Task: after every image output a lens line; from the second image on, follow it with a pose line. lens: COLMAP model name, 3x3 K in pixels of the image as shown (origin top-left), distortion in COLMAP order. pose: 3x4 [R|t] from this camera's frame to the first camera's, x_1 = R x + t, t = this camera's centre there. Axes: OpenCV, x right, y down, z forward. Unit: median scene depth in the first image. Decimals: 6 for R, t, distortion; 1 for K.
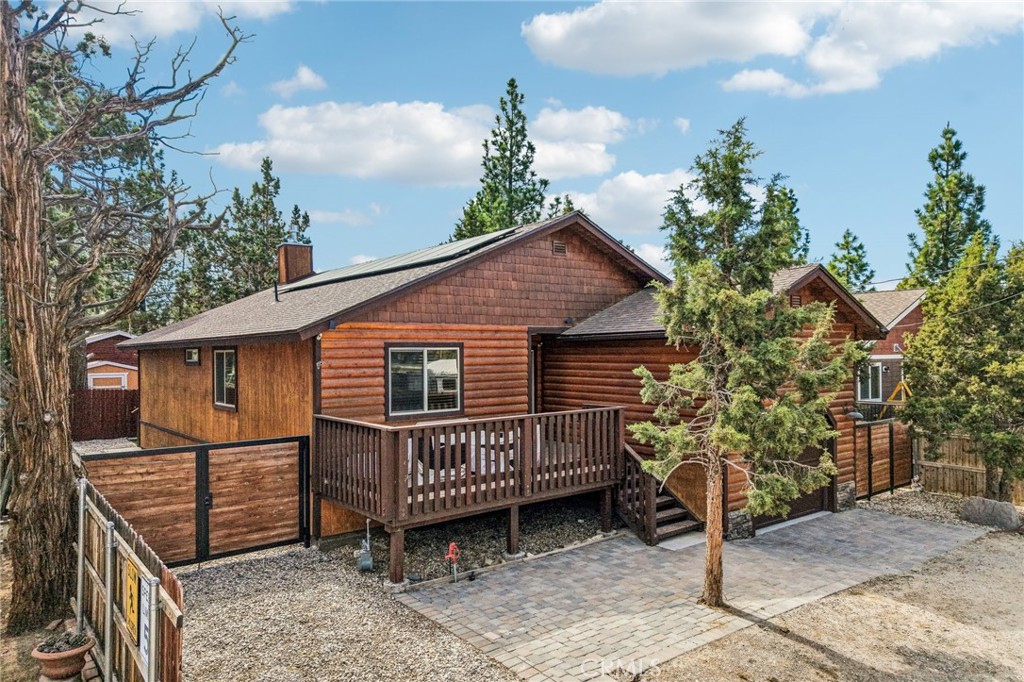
lens RADIAL K [[694.6, 0, 512.7], [0, 694.6, 345.4], [0, 0, 1]] dist [0.035294, 0.000042]
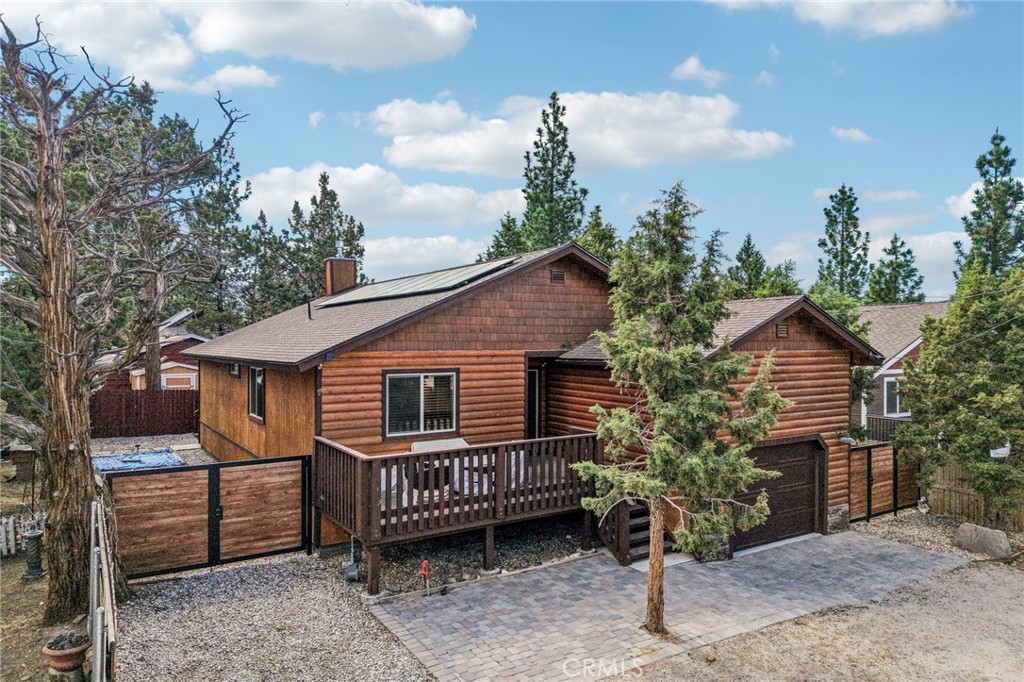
lens RADIAL K [[687.0, 0, 518.6], [0, 687.0, 333.5], [0, 0, 1]] dist [0.010192, -0.001679]
pose [[0.994908, 0.009317, -0.100356, 0.142953], [-0.009198, 0.999956, 0.001653, -0.067649], [0.100367, -0.000722, 0.994950, -0.058159]]
